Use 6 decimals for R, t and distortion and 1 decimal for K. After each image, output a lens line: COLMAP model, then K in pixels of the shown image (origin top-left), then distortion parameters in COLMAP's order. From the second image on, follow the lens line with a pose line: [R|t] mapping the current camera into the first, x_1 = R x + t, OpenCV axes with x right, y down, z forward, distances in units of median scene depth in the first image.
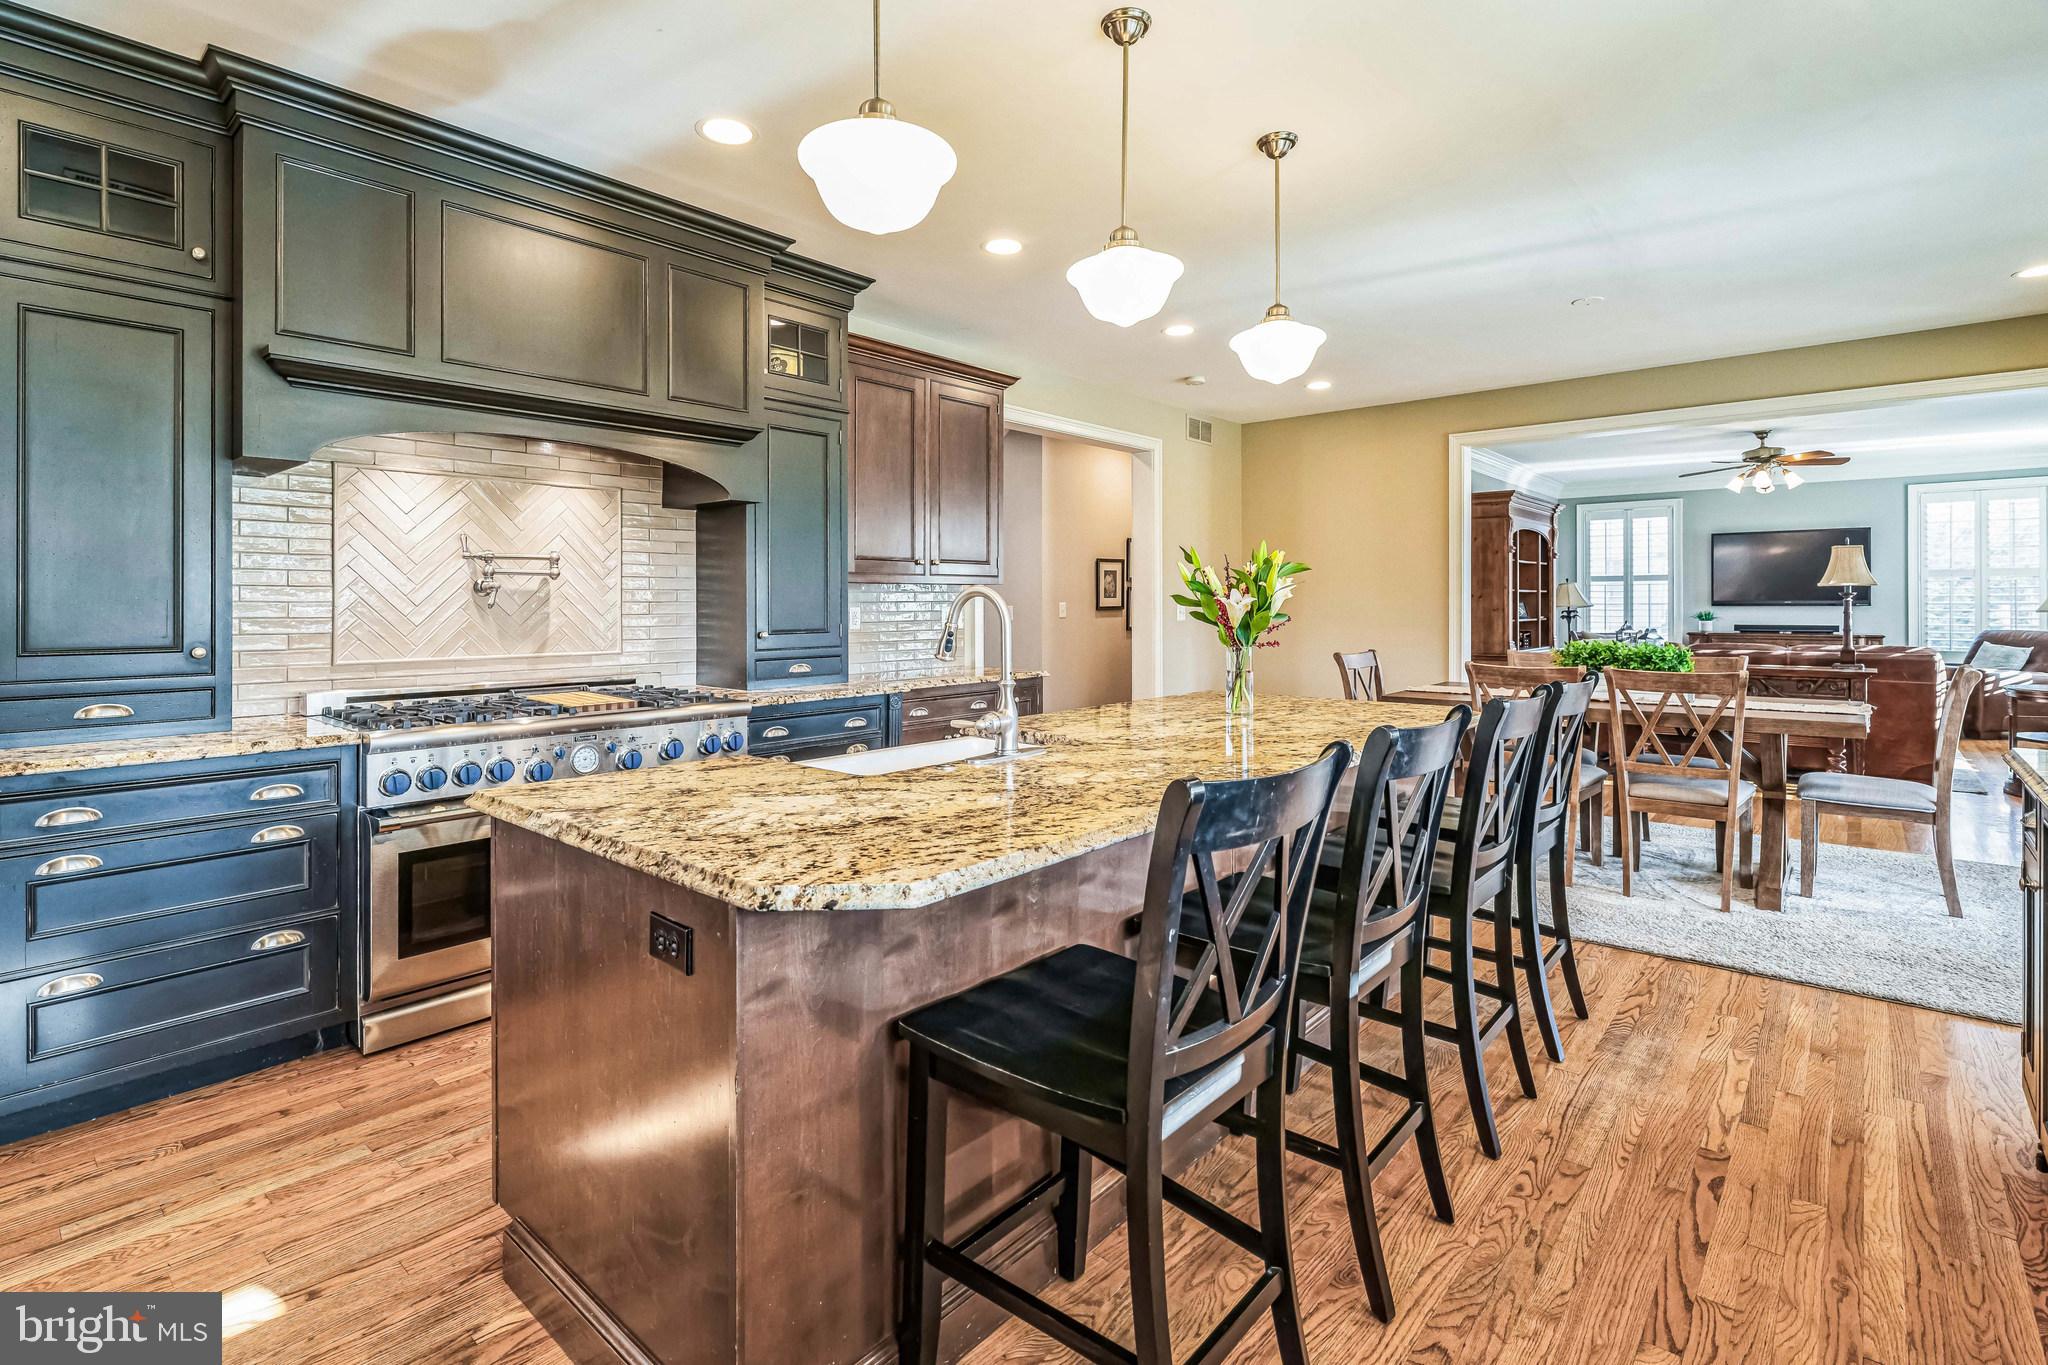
lens RADIAL K [[959.2, 0, 1023.3], [0, 959.2, 586.8], [0, 0, 1]] dist [0.002132, 0.000386]
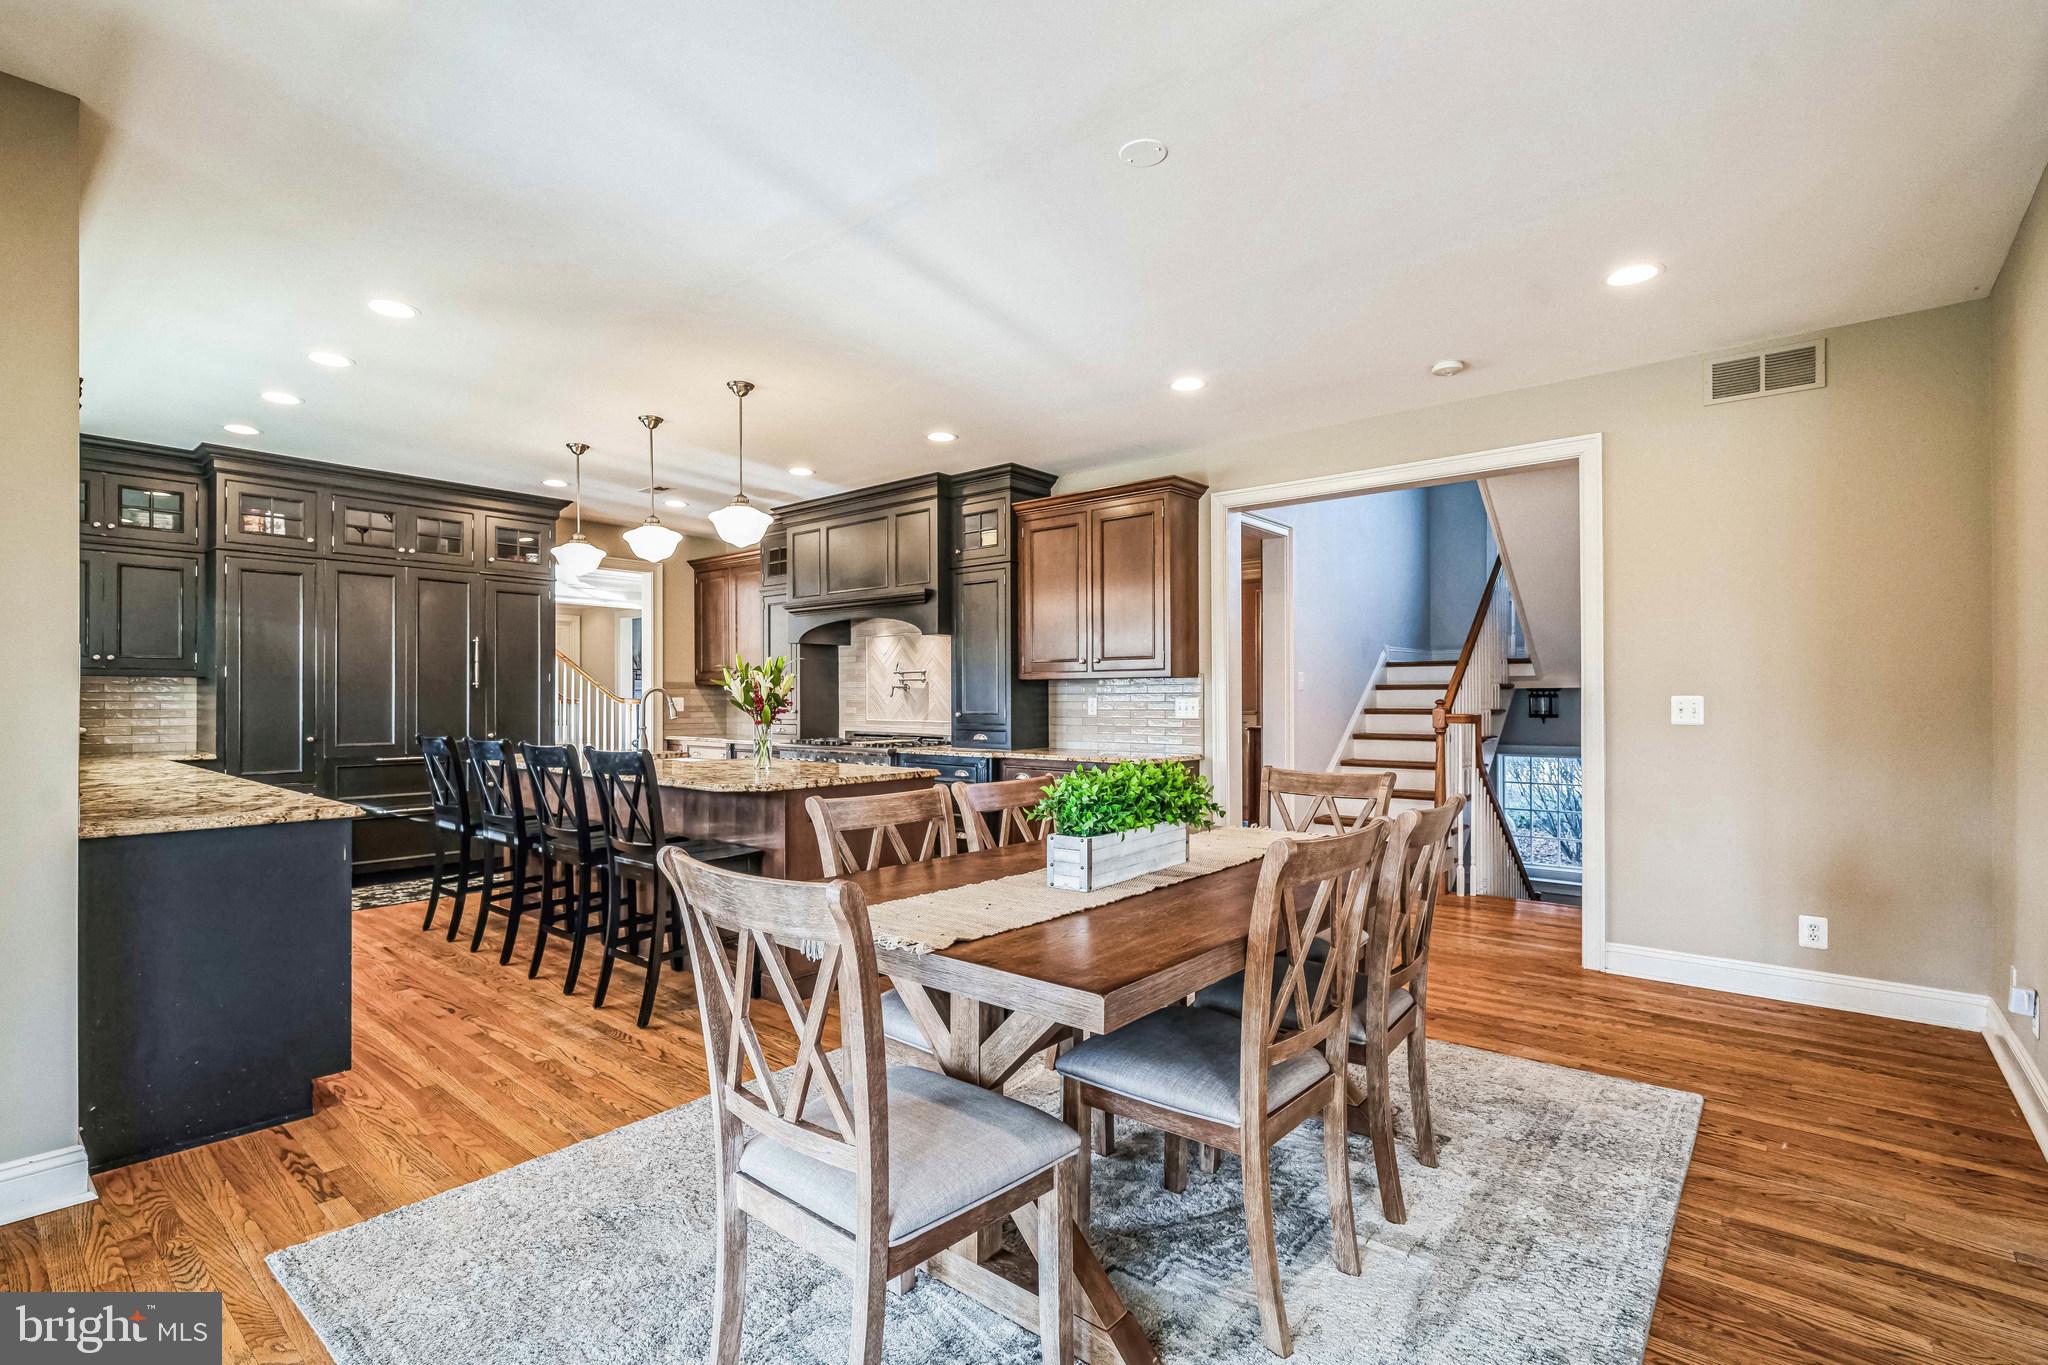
lens RADIAL K [[947.2, 0, 1024.0], [0, 947.2, 682.5], [0, 0, 1]] dist [0.000583, -0.000300]
pose [[0.015858, -0.014698, -0.999766, 1.493967], [0.017119, 0.999749, -0.014427, 0.023756], [0.999728, -0.016887, 0.016106, 1.213192]]
